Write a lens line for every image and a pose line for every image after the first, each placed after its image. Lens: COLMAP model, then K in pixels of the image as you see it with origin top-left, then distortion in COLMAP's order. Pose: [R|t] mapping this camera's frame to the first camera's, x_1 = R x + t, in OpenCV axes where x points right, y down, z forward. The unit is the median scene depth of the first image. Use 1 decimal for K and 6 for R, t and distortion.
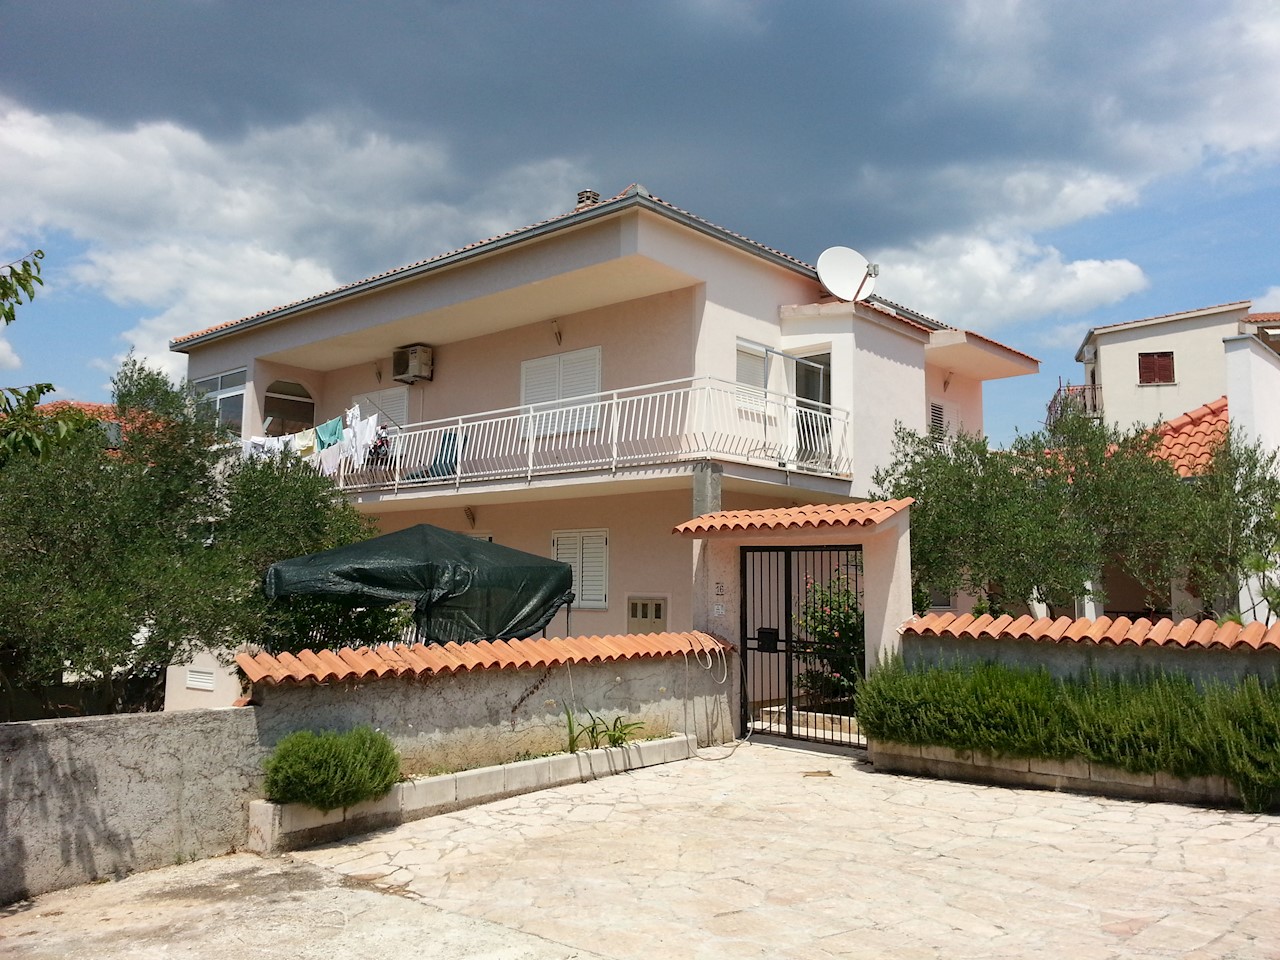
lens RADIAL K [[1029.1, 0, 633.9], [0, 1029.1, 460.8], [0, 0, 1]] dist [0.107952, -0.149954]
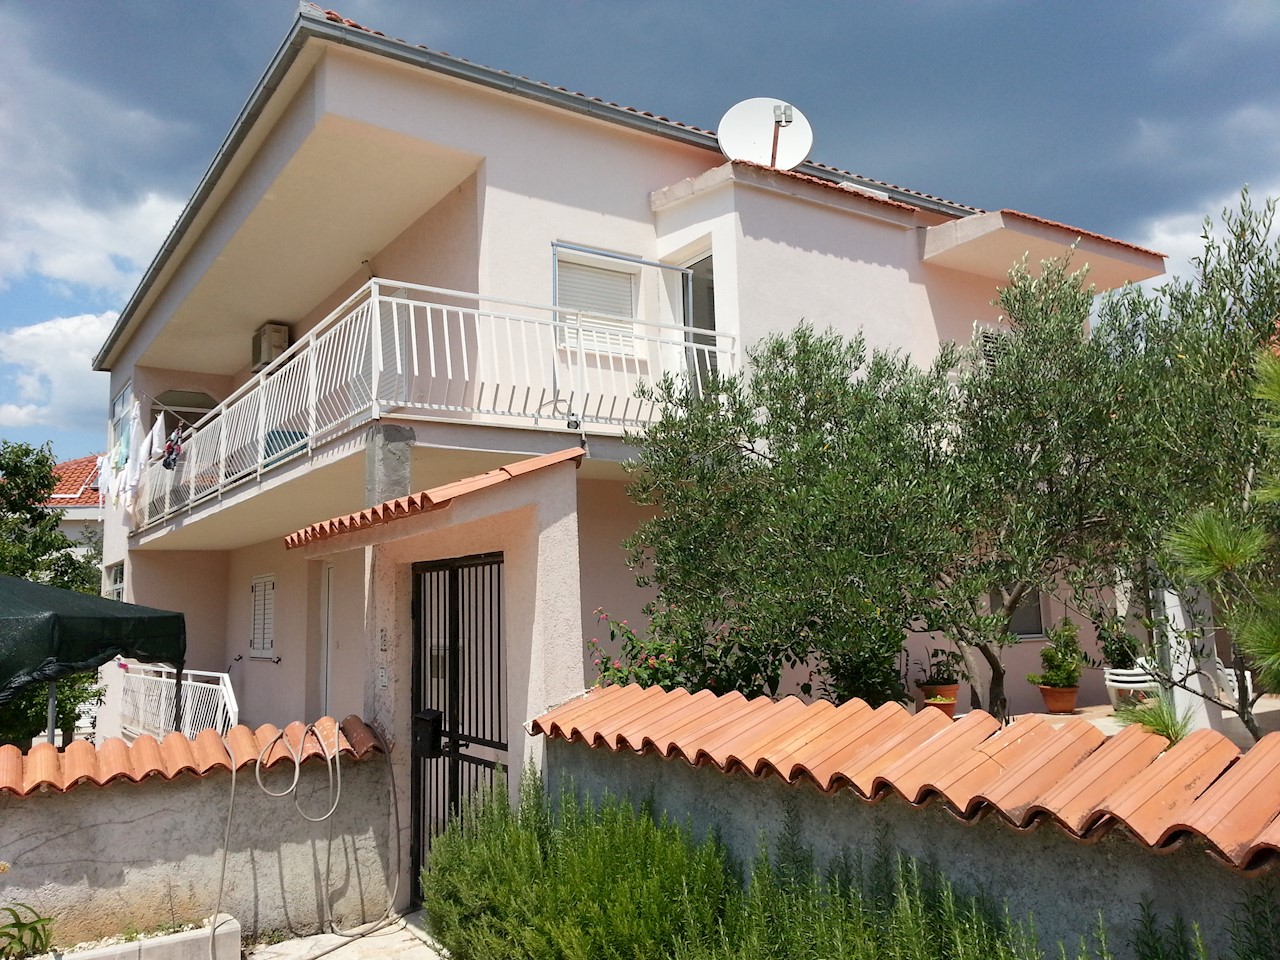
lens RADIAL K [[1029.1, 0, 633.9], [0, 1029.1, 460.8], [0, 0, 1]] dist [0.107952, -0.149954]
pose [[0.967521, -0.075439, -0.241273, 0.300482], [0.070193, 0.997074, -0.030278, 0.042753], [0.242851, 0.012359, 0.969985, 0.389416]]
